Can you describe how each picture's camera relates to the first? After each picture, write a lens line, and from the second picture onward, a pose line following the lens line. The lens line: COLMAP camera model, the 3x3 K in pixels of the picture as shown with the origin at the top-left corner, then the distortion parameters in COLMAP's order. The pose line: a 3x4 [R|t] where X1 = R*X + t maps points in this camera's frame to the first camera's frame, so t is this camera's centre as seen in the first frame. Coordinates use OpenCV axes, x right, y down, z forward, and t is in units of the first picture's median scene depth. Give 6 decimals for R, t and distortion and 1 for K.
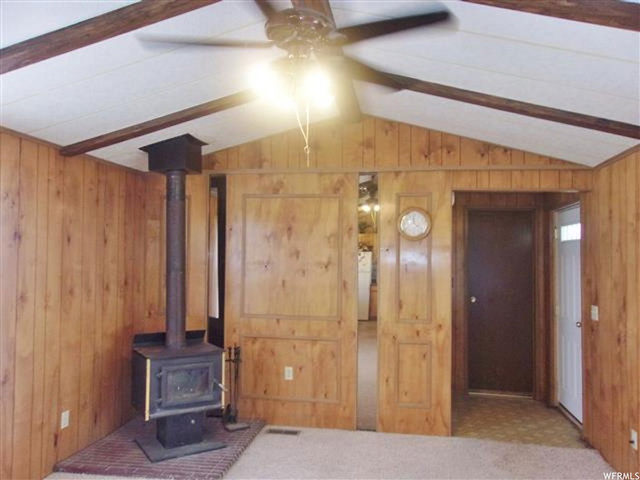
lens RADIAL K [[512.0, 0, 320.0], [0, 512.0, 240.0], [0, 0, 1]] dist [-0.010381, -0.005962]
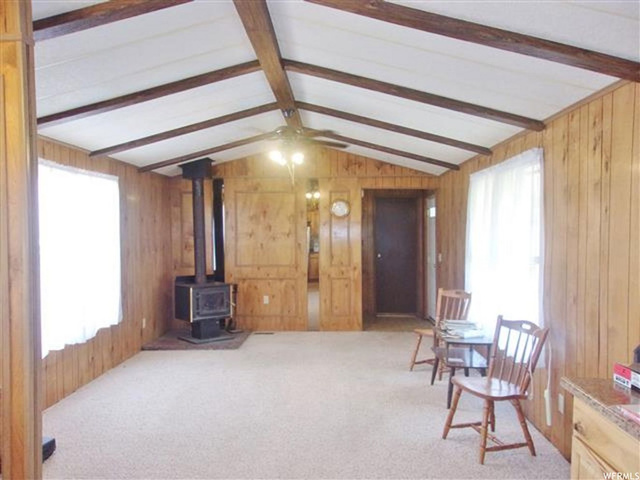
lens RADIAL K [[512.0, 0, 320.0], [0, 512.0, 240.0], [0, 0, 1]] dist [-0.010381, -0.005962]
pose [[0.991789, -0.017840, 0.126634, -0.096604], [0.012095, 0.998869, 0.045993, -0.006409], [-0.127312, -0.044084, 0.990883, -0.666849]]
